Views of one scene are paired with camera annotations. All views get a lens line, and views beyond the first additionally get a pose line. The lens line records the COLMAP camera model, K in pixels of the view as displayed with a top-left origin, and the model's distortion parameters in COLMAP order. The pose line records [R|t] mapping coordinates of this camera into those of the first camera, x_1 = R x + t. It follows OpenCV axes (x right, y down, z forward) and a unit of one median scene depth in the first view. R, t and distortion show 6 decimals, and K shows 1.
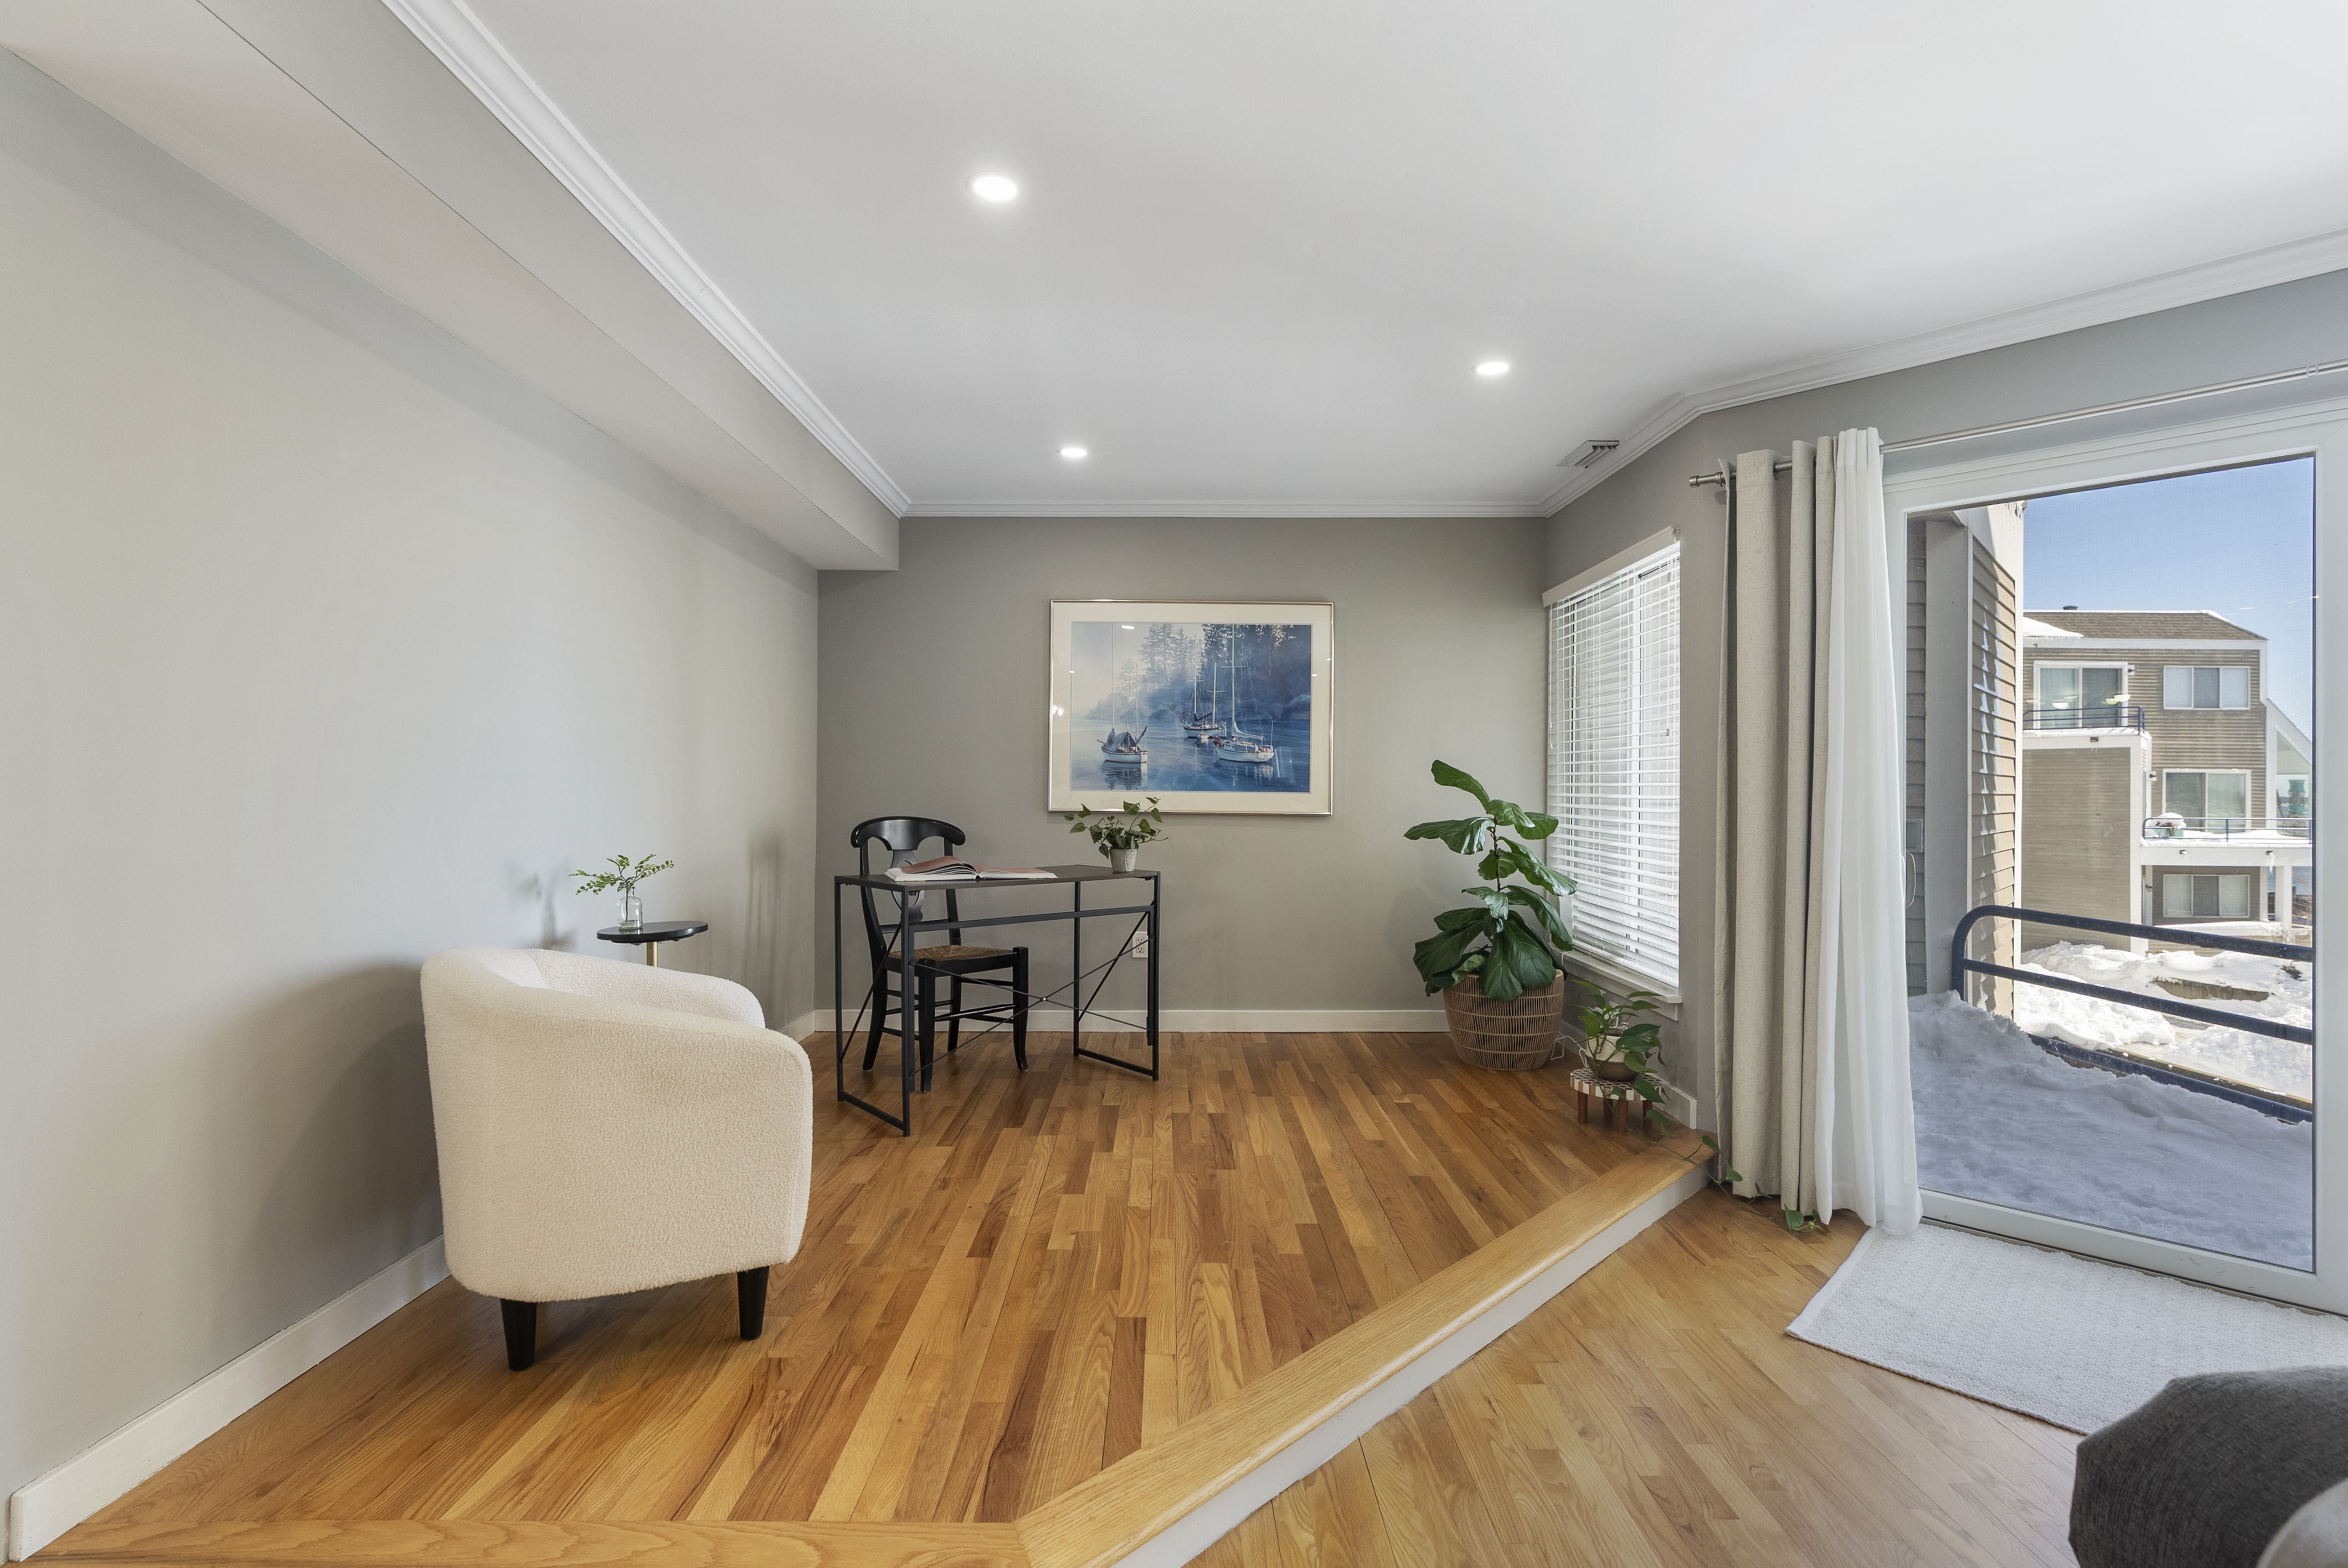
lens RADIAL K [[1093.9, 0, 1172.3], [0, 1093.9, 751.4], [0, 0, 1]] dist [-0.011841, 0.004278]
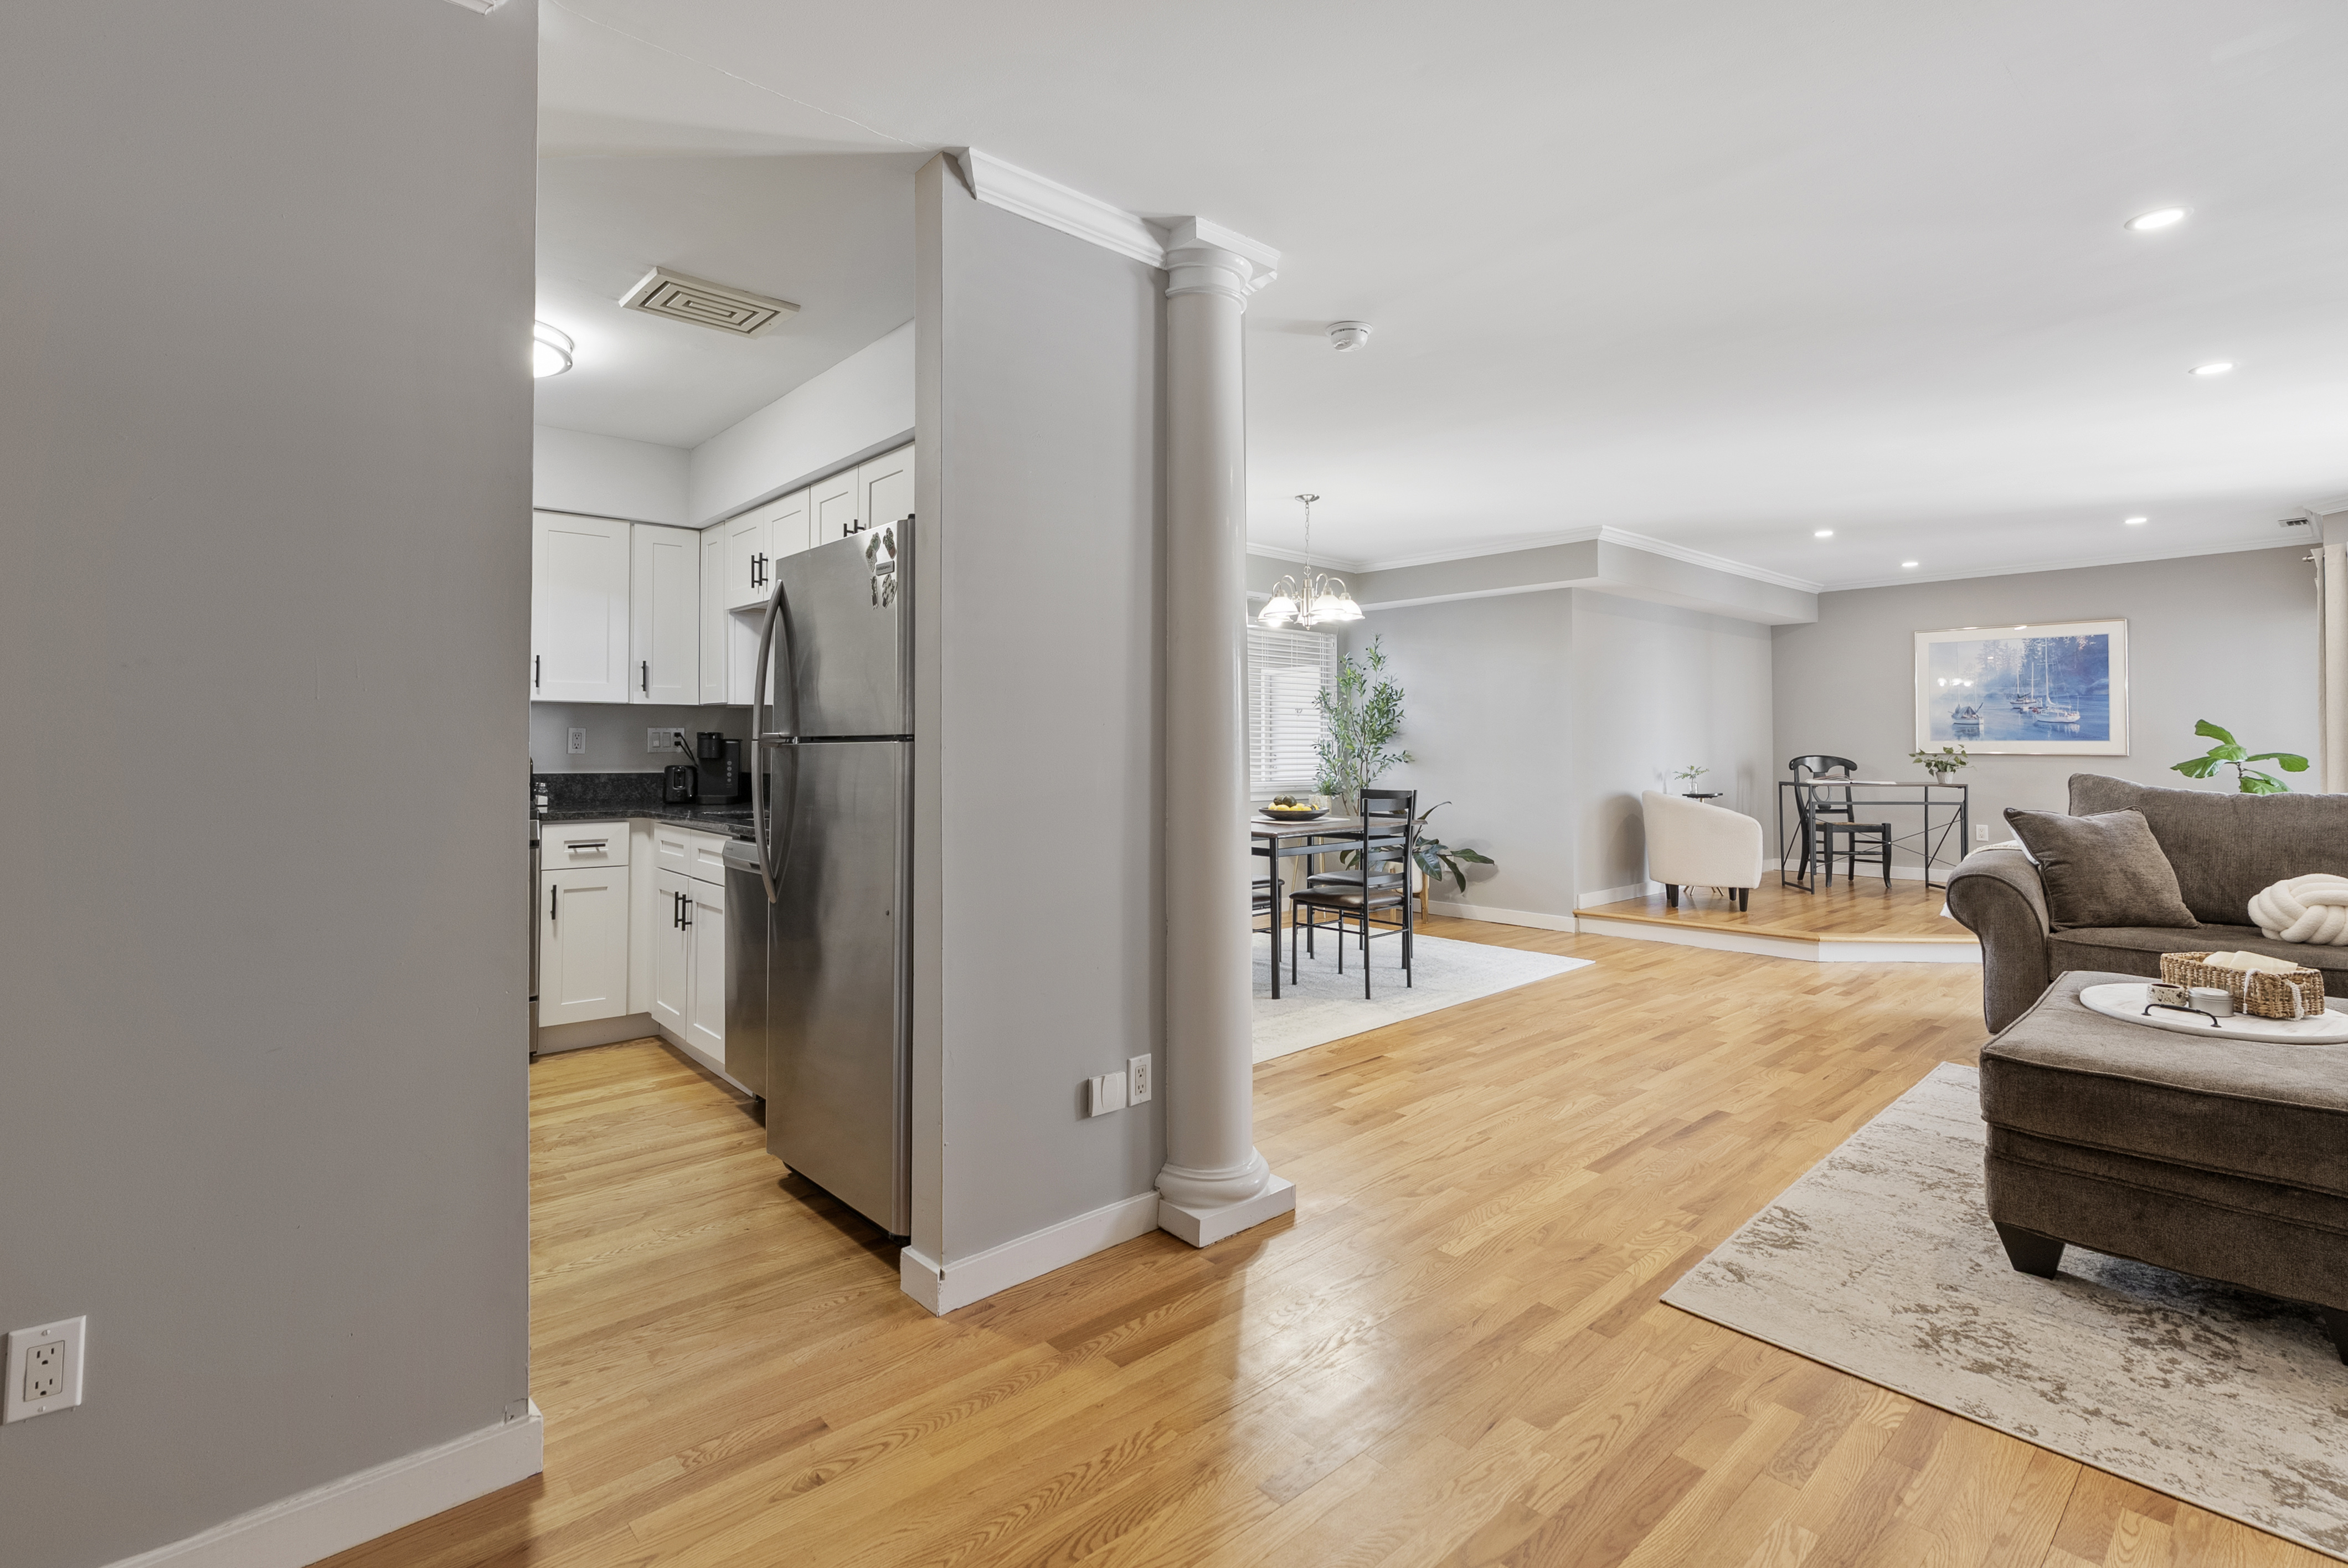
lens RADIAL K [[1093.9, 0, 1172.3], [0, 1093.9, 751.4], [0, 0, 1]] dist [-0.011841, 0.004278]
pose [[0.671512, -0.001936, -0.740991, 0.408579], [0.033773, 0.999037, 0.027995, -0.039561], [0.740224, -0.043824, 0.670931, -1.125957]]
